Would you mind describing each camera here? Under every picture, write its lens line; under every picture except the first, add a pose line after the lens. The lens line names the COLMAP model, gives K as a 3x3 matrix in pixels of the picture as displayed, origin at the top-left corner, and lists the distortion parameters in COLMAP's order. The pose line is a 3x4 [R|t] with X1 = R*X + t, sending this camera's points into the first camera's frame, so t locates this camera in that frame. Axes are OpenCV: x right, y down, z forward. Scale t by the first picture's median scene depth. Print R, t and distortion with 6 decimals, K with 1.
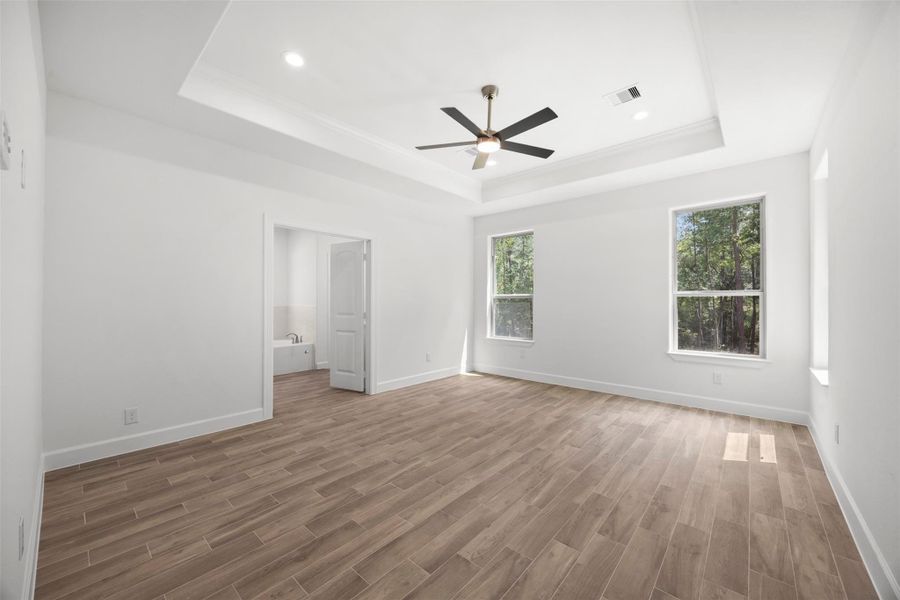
lens RADIAL K [[343.6, 0, 450.9], [0, 343.6, 301.8], [0, 0, 1]] dist [-0.001088, 0.000164]
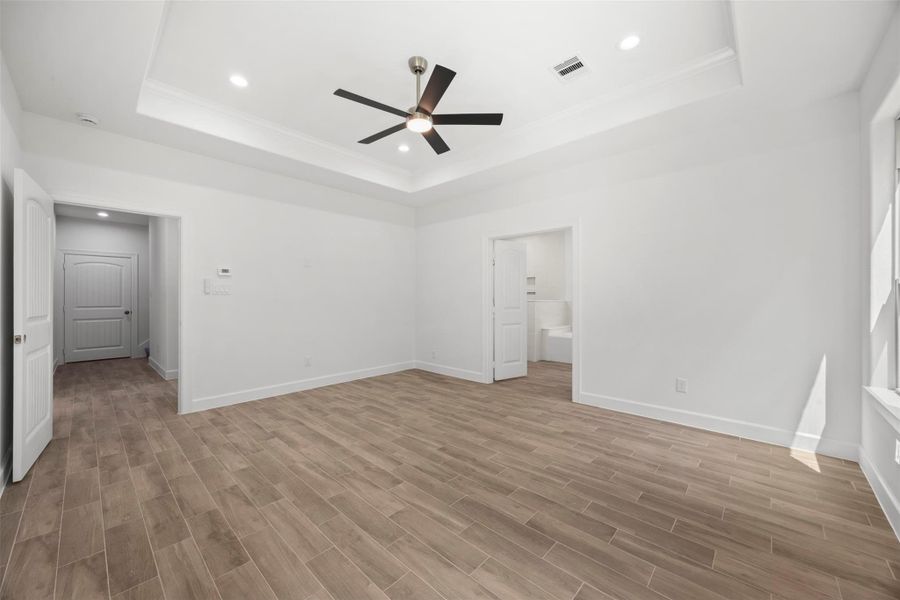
lens RADIAL K [[343.6, 0, 450.9], [0, 343.6, 298.5], [0, 0, 1]] dist [-0.001088, 0.000164]
pose [[-0.029772, 0.000920, -0.999556, 1.037508], [0.006170, 0.999981, 0.000736, 0.010491], [0.999538, -0.006145, -0.029777, 1.152084]]
